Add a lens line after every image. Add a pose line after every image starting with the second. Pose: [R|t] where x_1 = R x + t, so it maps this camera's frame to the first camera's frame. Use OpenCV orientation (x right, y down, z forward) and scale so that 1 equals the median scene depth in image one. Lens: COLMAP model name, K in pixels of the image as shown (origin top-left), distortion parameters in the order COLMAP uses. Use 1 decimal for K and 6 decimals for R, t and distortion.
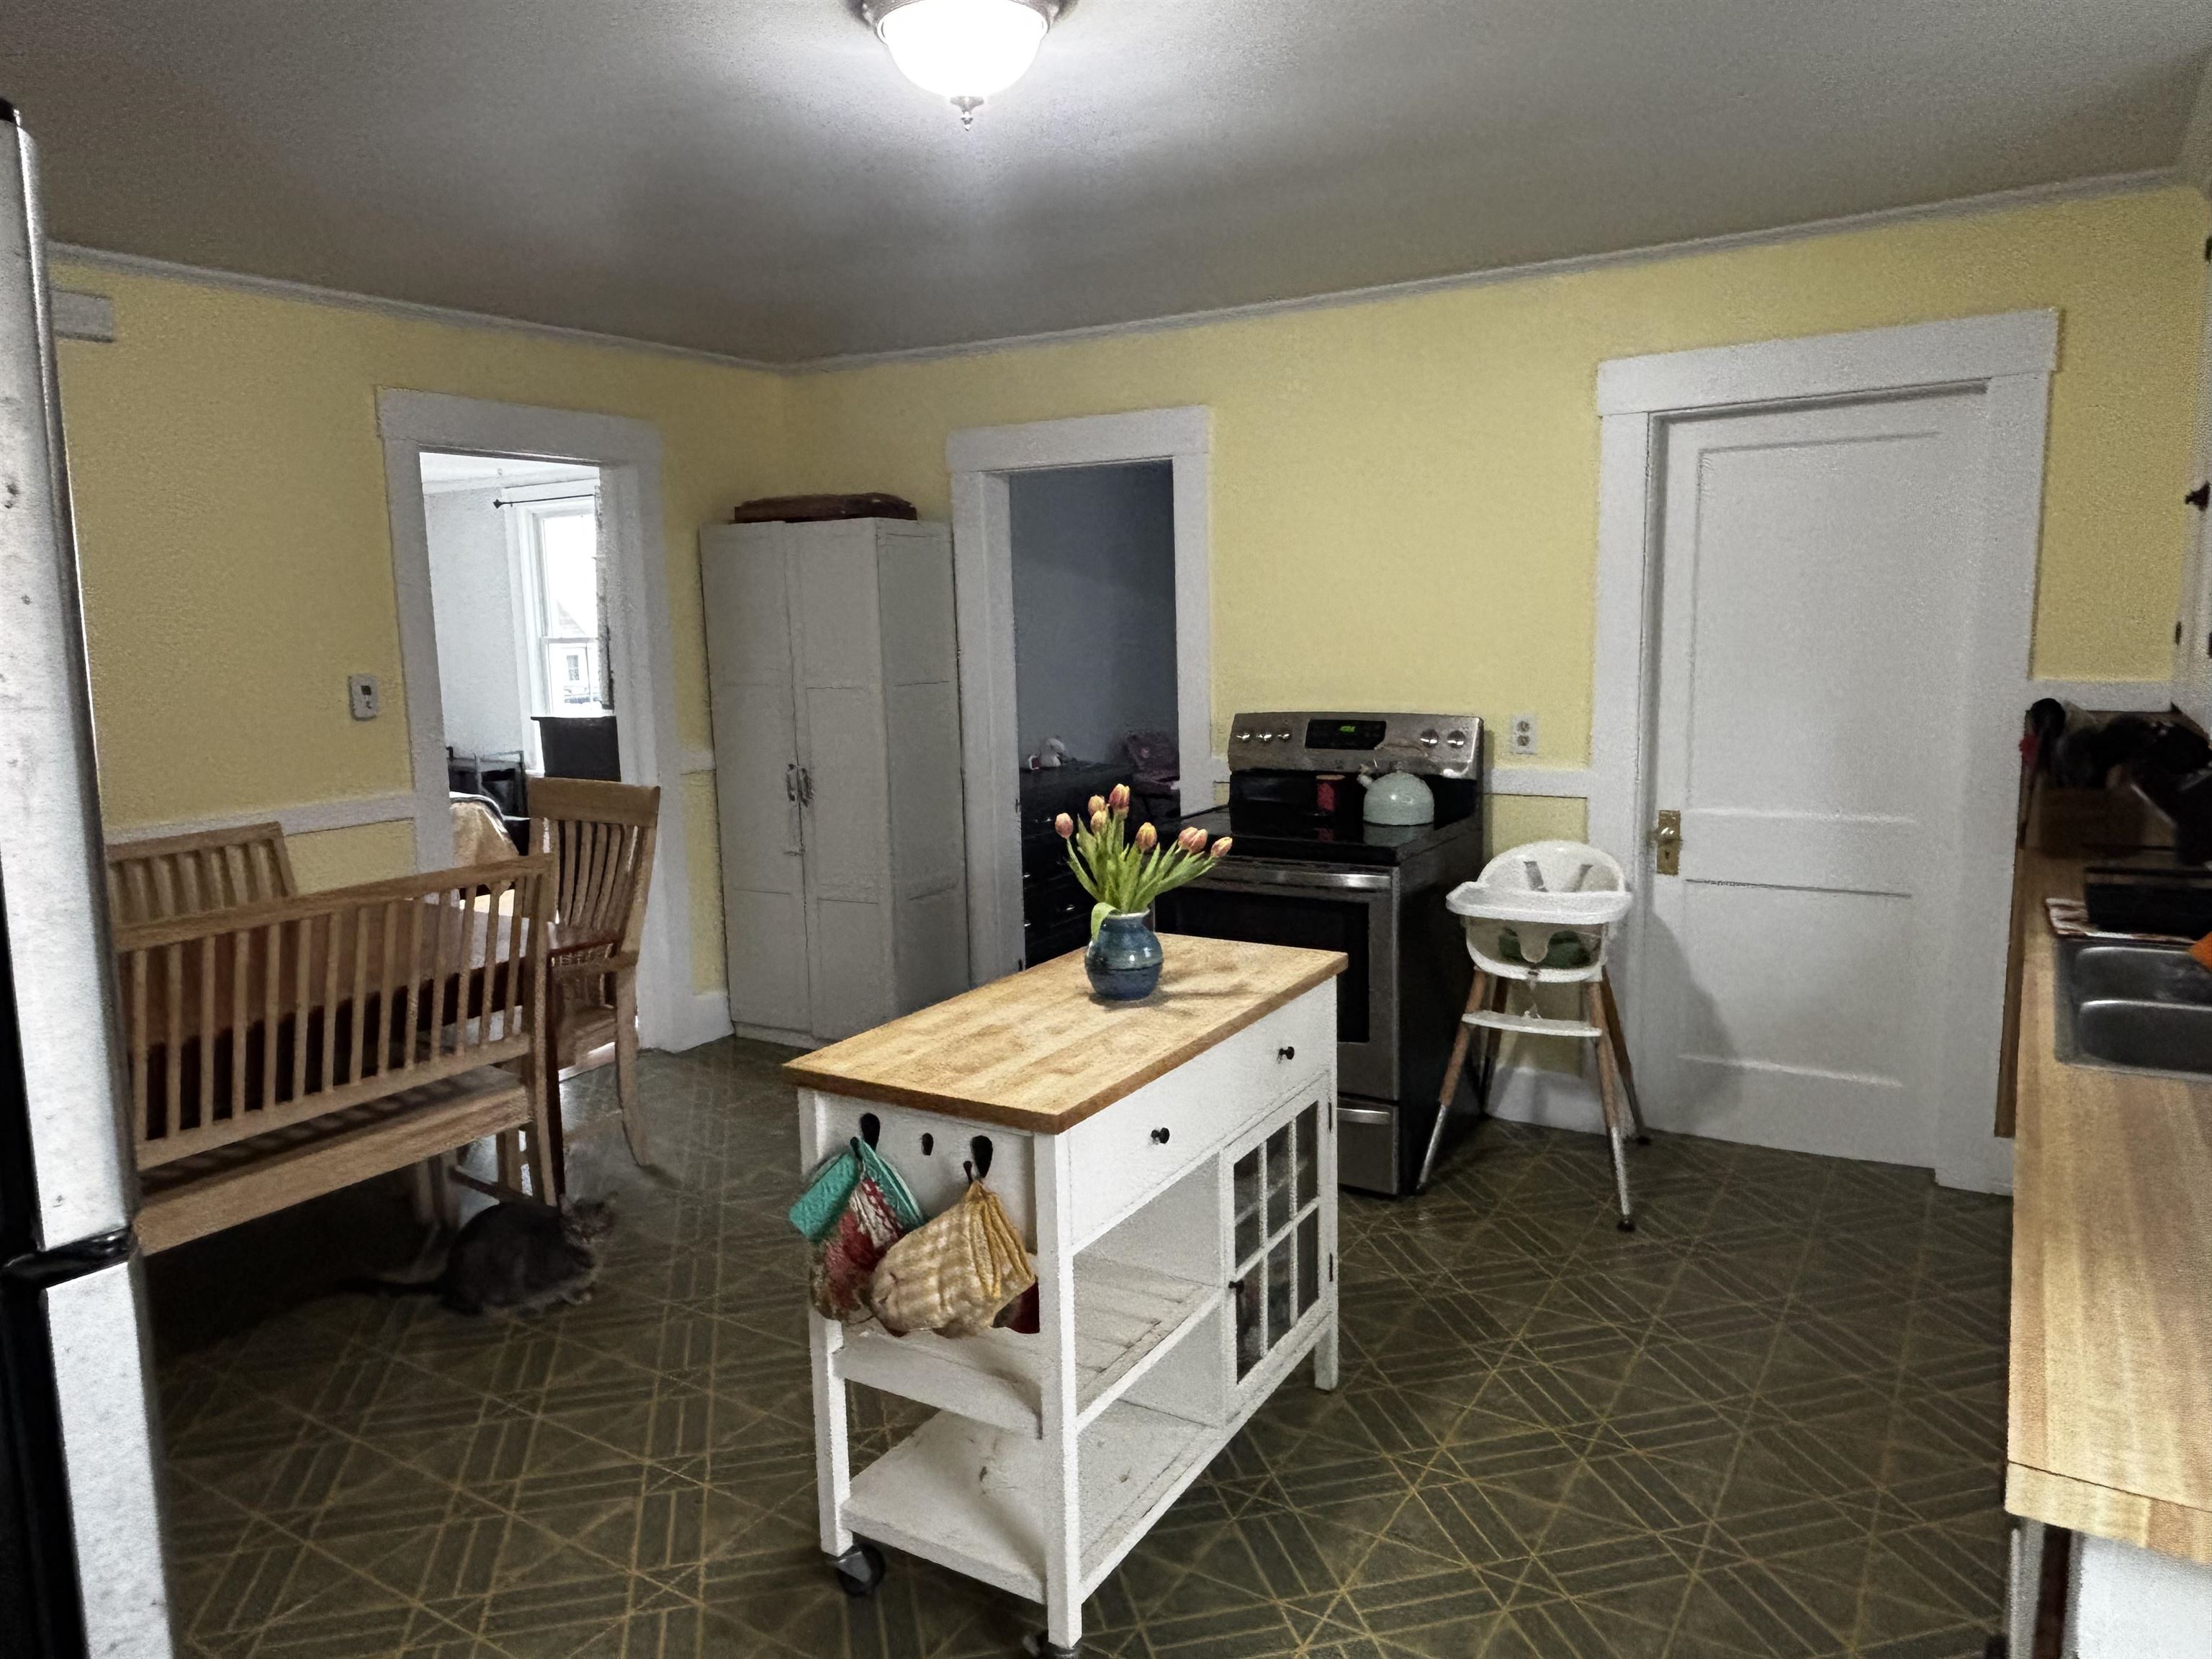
lens RADIAL K [[1459.8, 0, 1092.8], [0, 1459.8, 818.8], [0, 0, 1]] dist [0.026616, -0.039013]
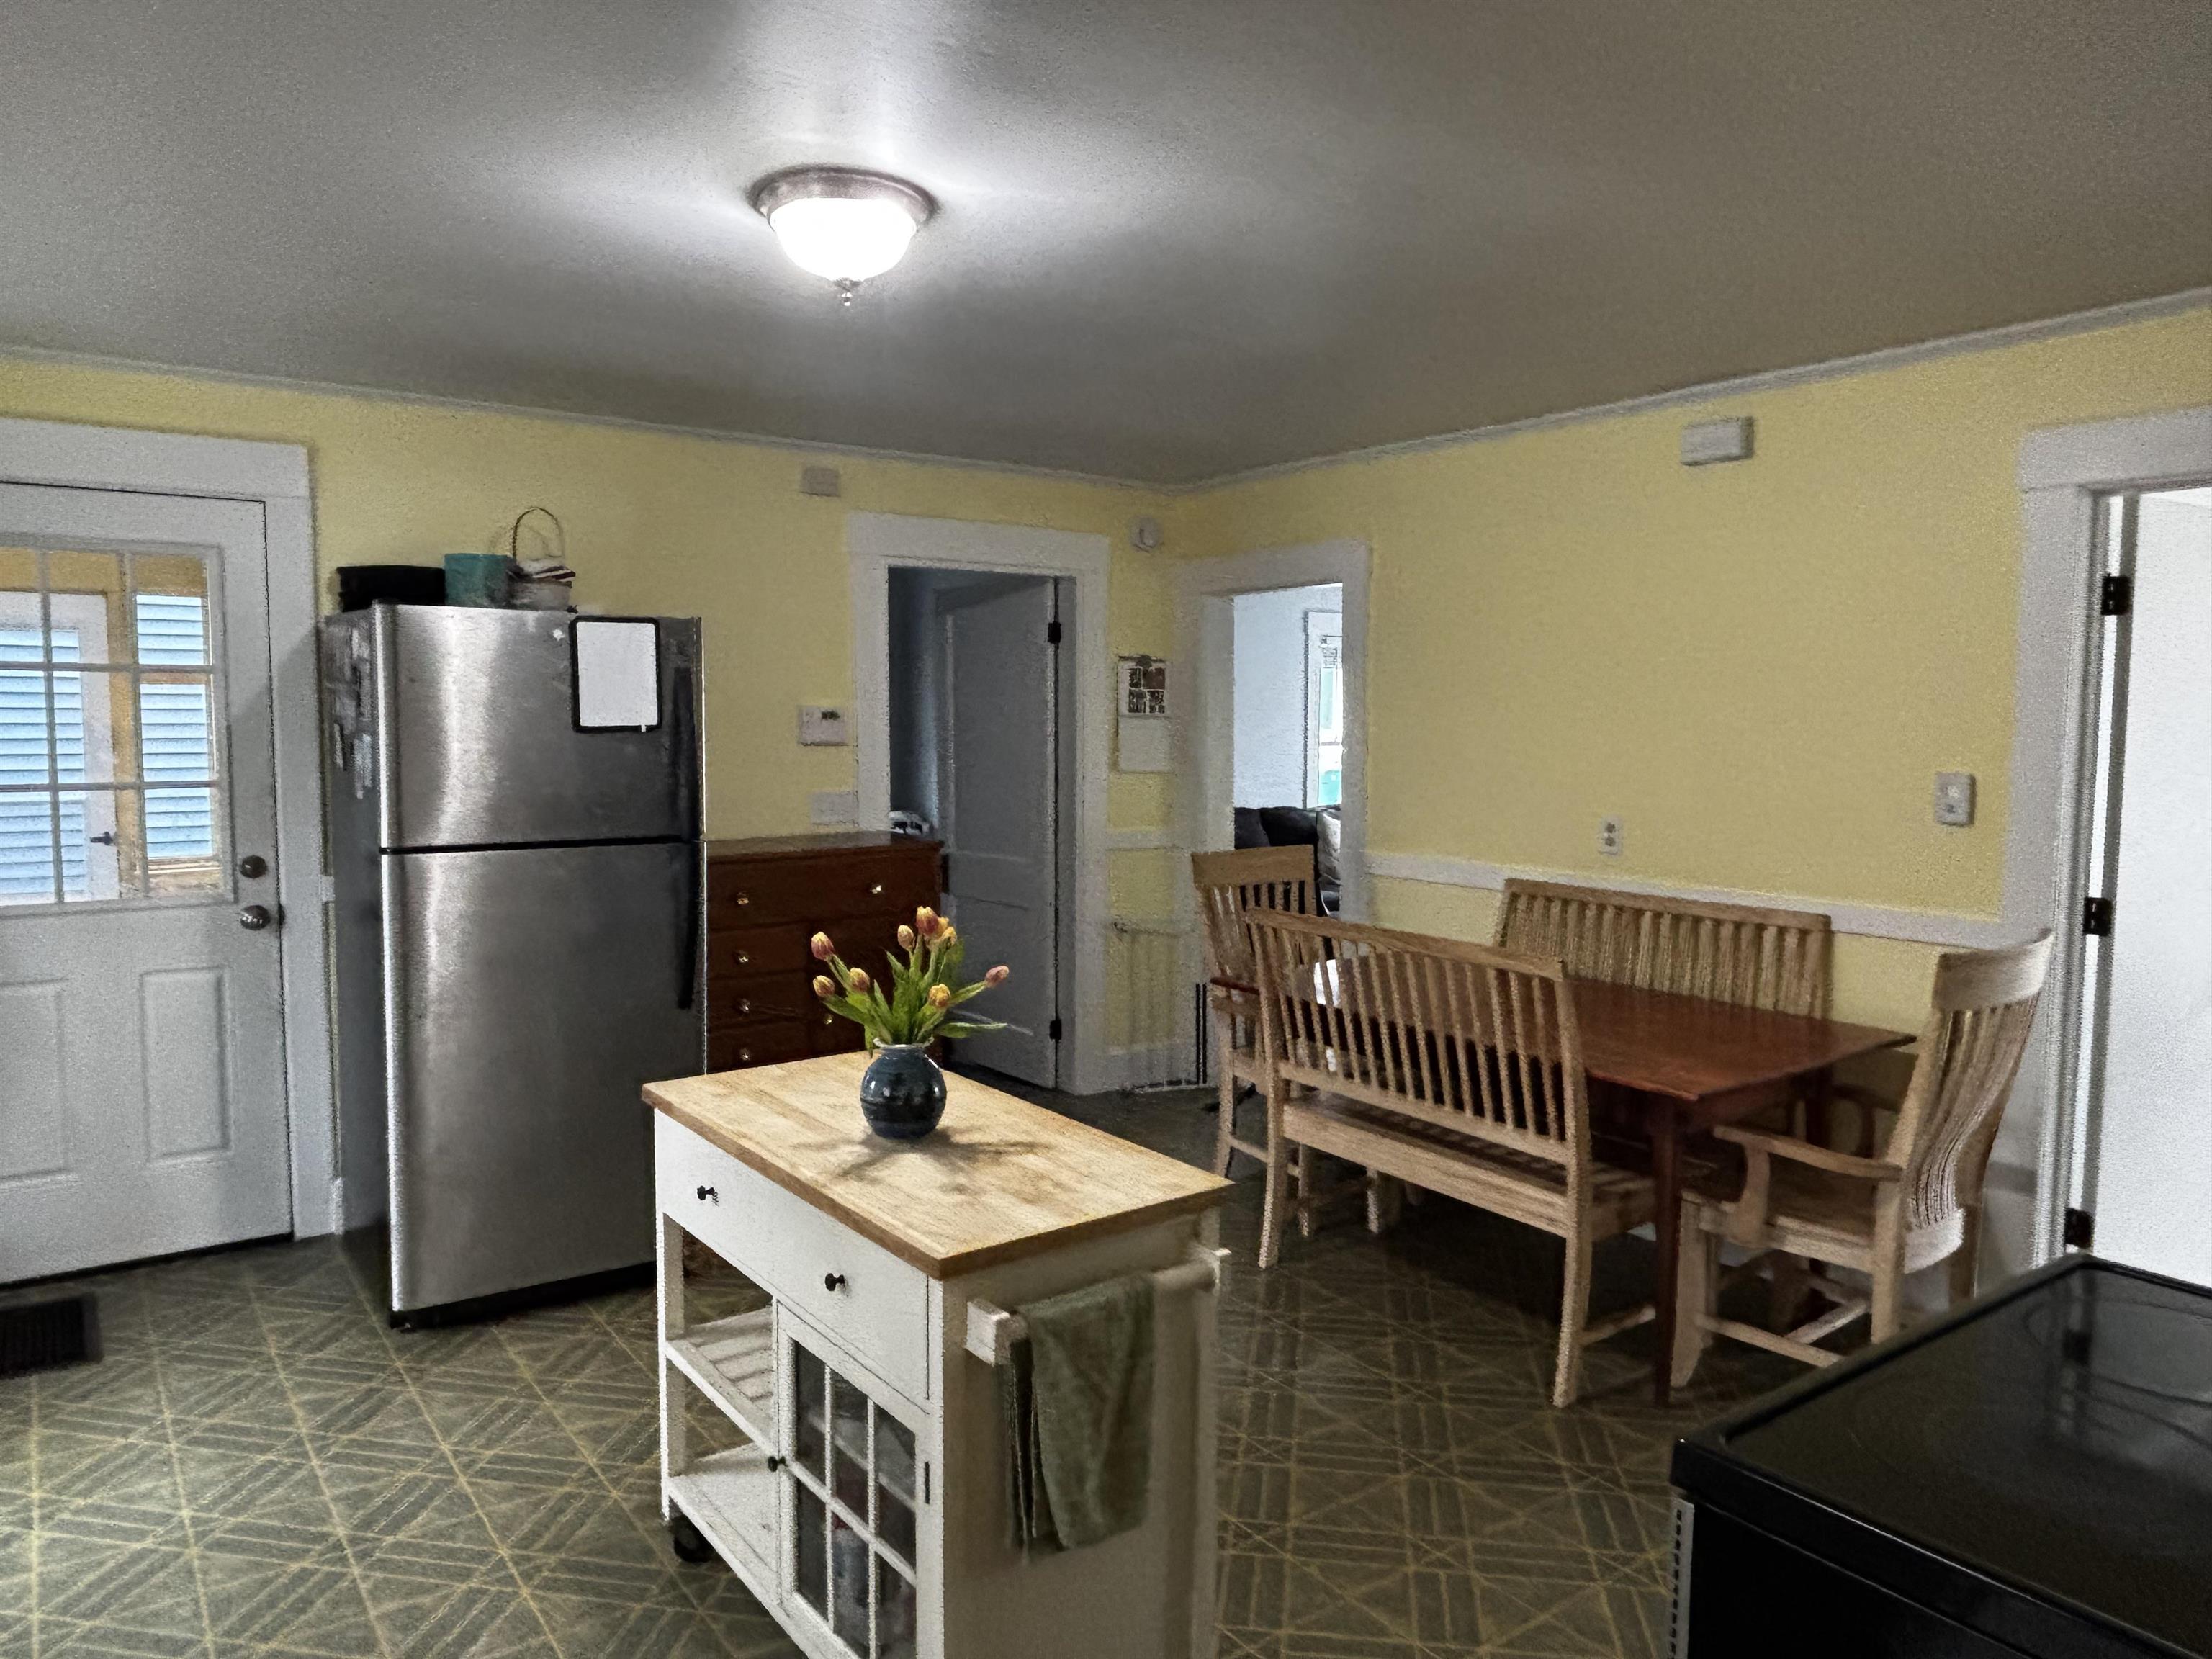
lens RADIAL K [[1459.8, 0, 1096.4], [0, 1459.8, 827.9], [0, 0, 1]] dist [0.026616, -0.039013]
pose [[-0.372070, 0.094851, -0.923346, 0.518326], [-0.126240, 0.980351, 0.151576, -0.142416], [0.919580, 0.172960, -0.352785, 0.904207]]
